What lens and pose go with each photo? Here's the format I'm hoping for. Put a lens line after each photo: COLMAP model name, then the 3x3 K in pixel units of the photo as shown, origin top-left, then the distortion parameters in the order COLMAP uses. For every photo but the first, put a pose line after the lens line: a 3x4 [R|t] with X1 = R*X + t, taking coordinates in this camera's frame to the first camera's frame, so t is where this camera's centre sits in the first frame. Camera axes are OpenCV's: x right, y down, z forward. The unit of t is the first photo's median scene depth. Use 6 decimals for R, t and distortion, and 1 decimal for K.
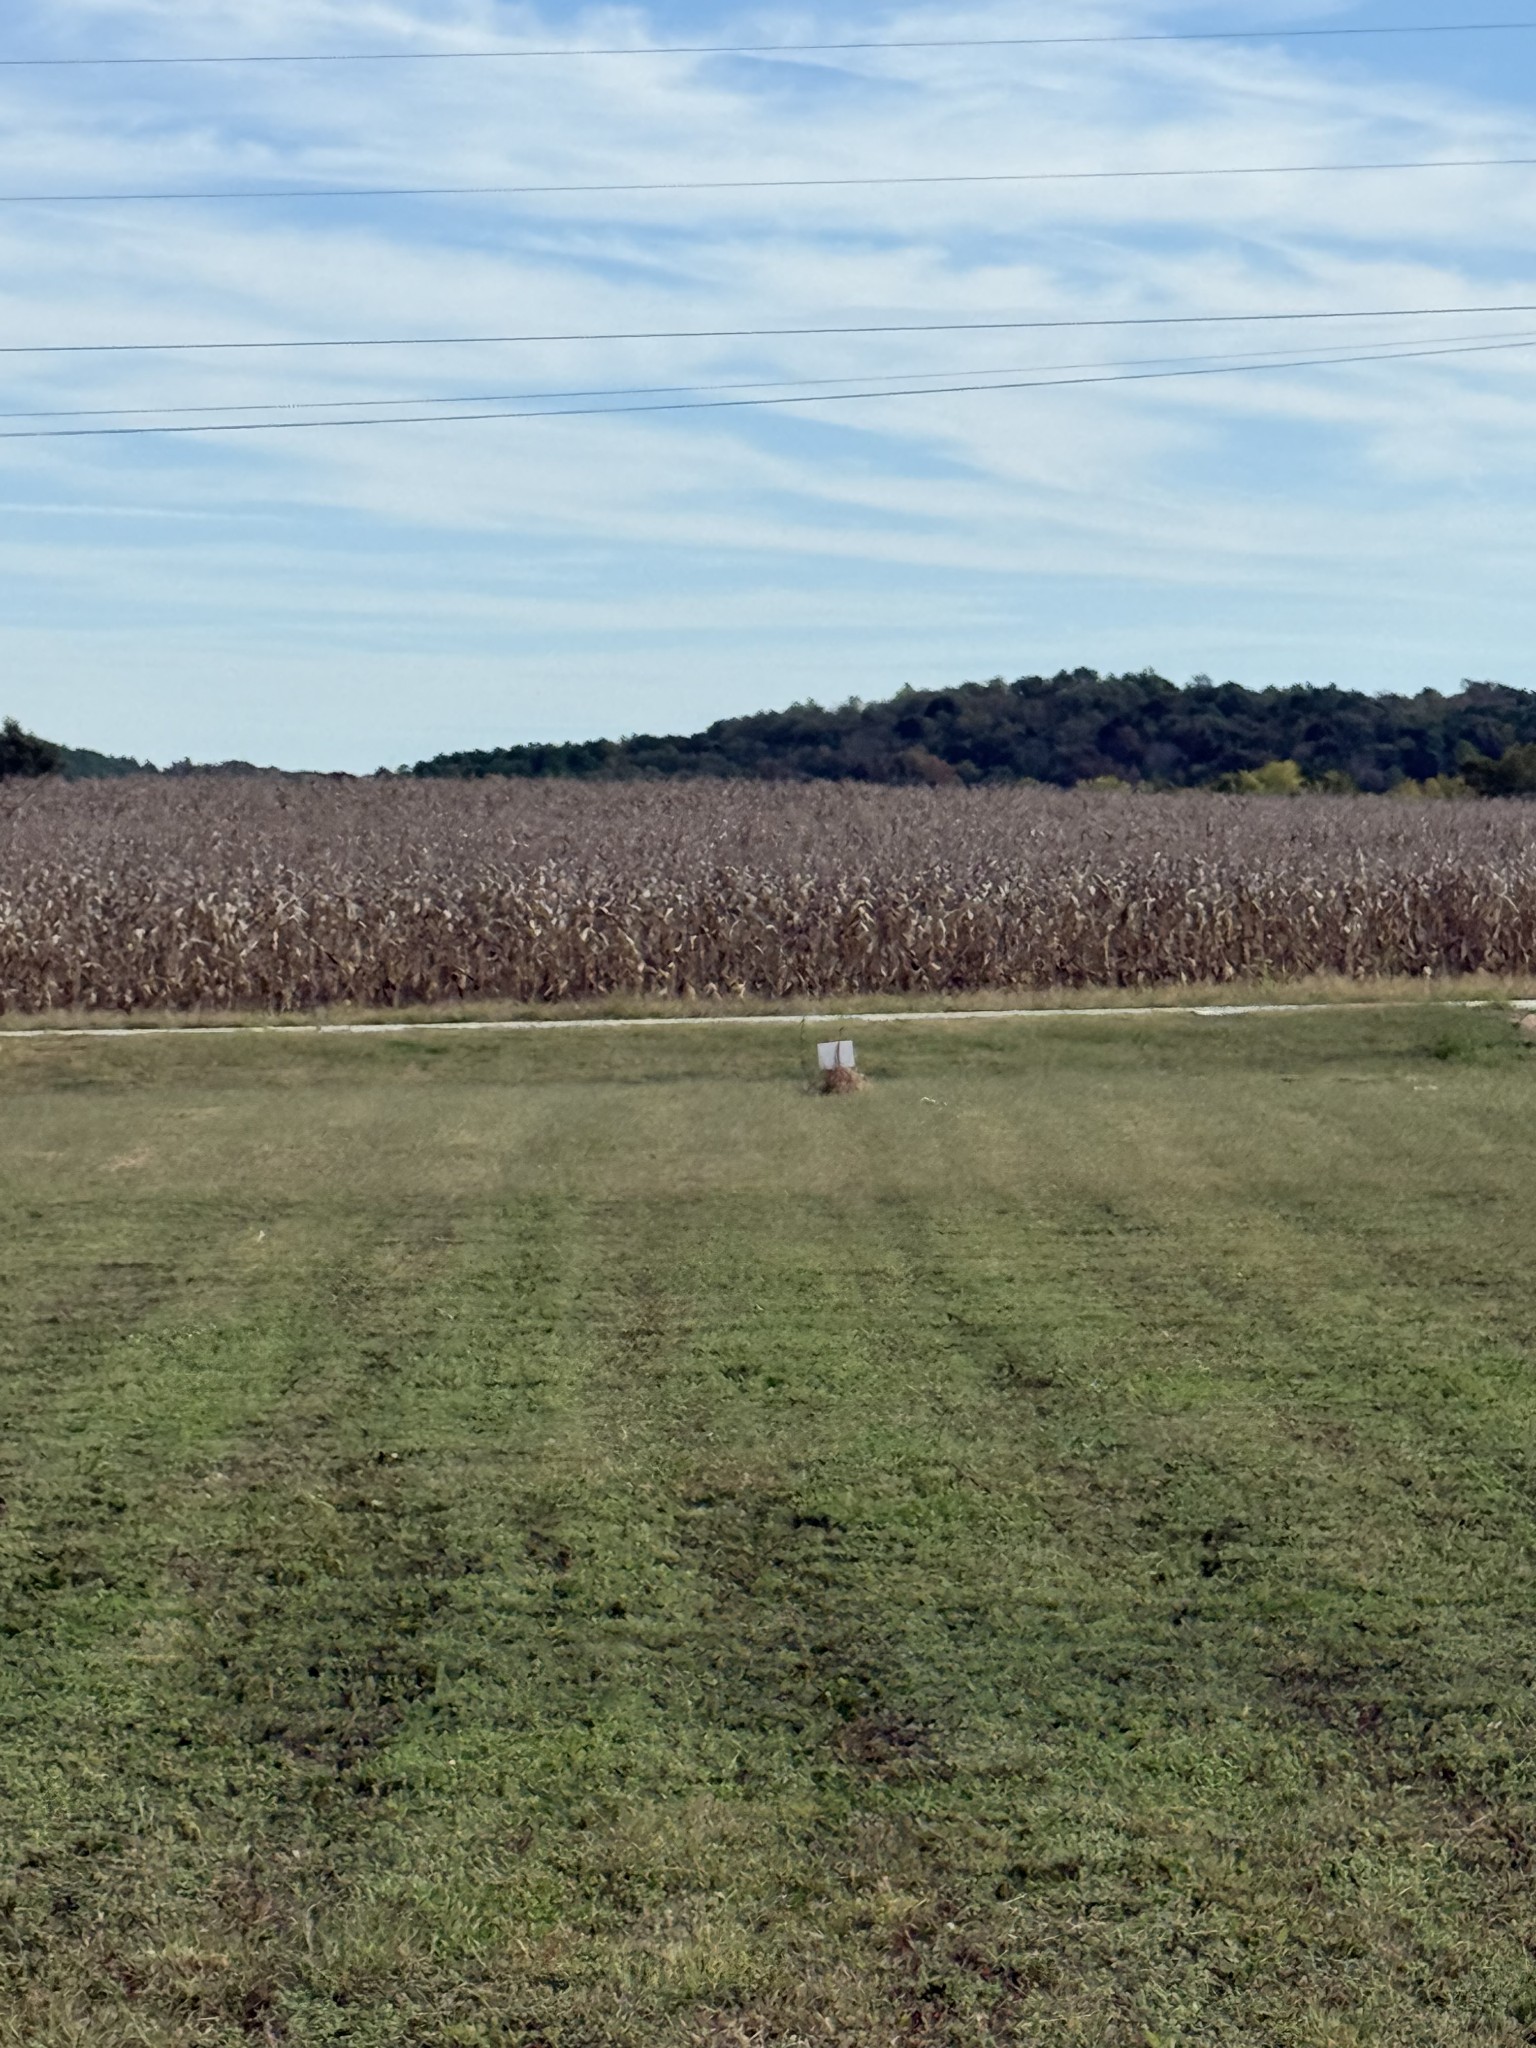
lens RADIAL K [[13786.4, 0, 774.6], [0, 13786.4, 1021.7], [0, 0, 1]] dist [0.185603, 0.000000]
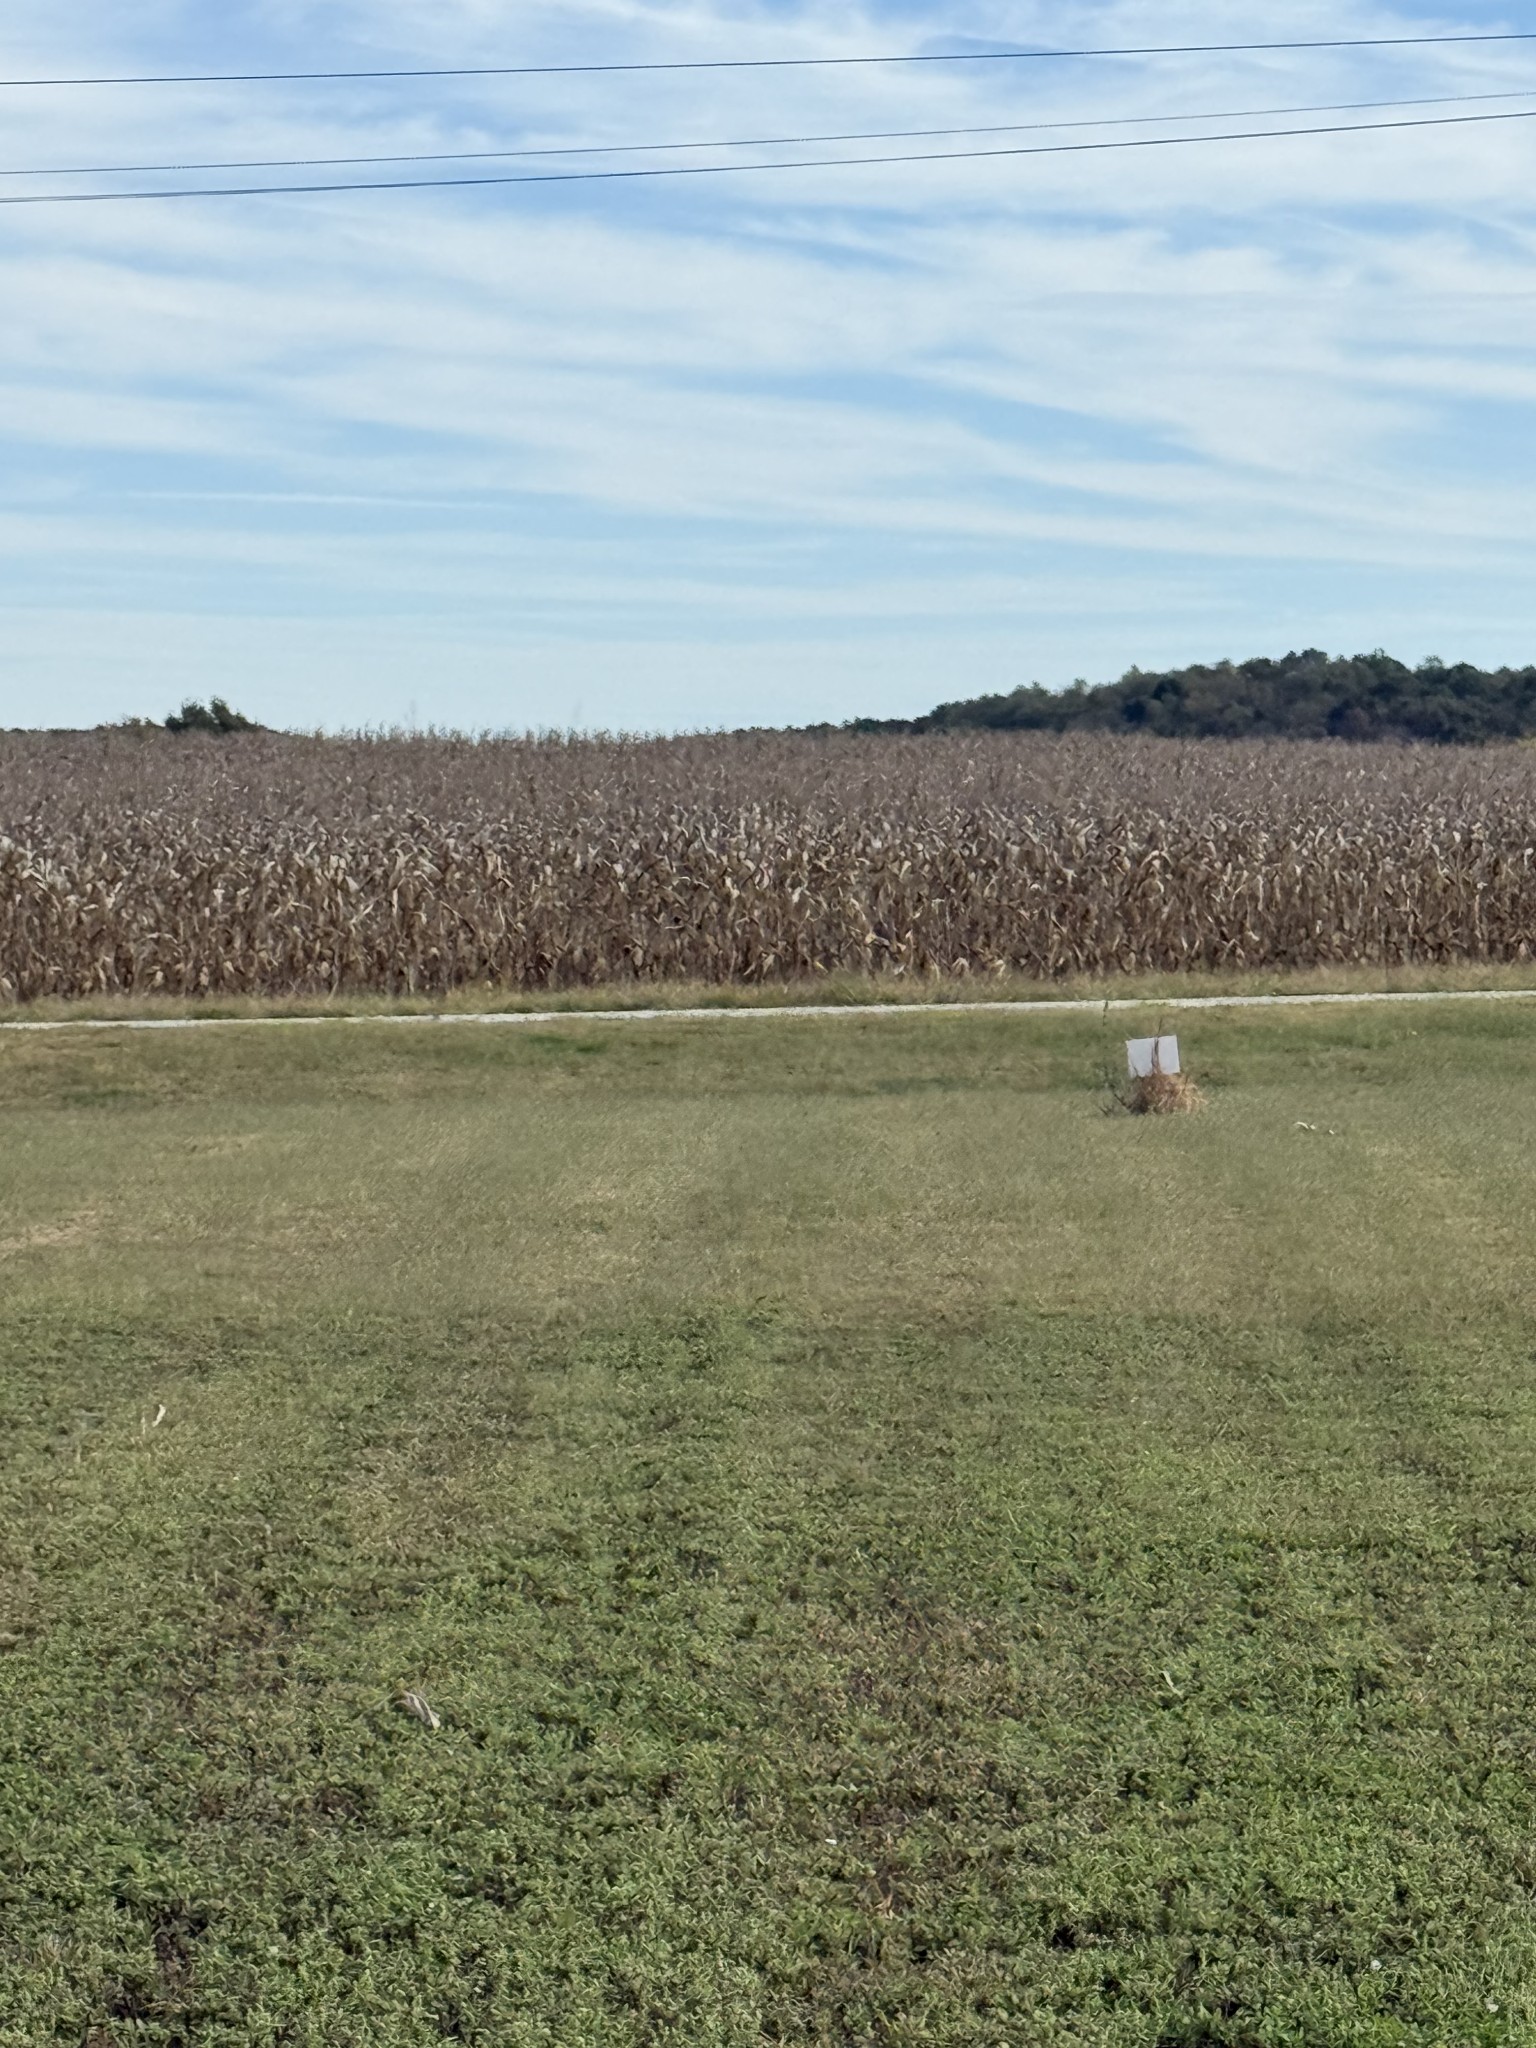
lens RADIAL K [[13786.4, 0, 763.7], [0, 13786.4, 1023.8], [0, 0, 1]] dist [0.185603, 0.000000]
pose [[0.999857, -0.001070, -0.016902, -0.002549], [0.001088, 0.999999, 0.001028, 0.000035], [0.016900, -0.001046, 0.999857, 0.226378]]
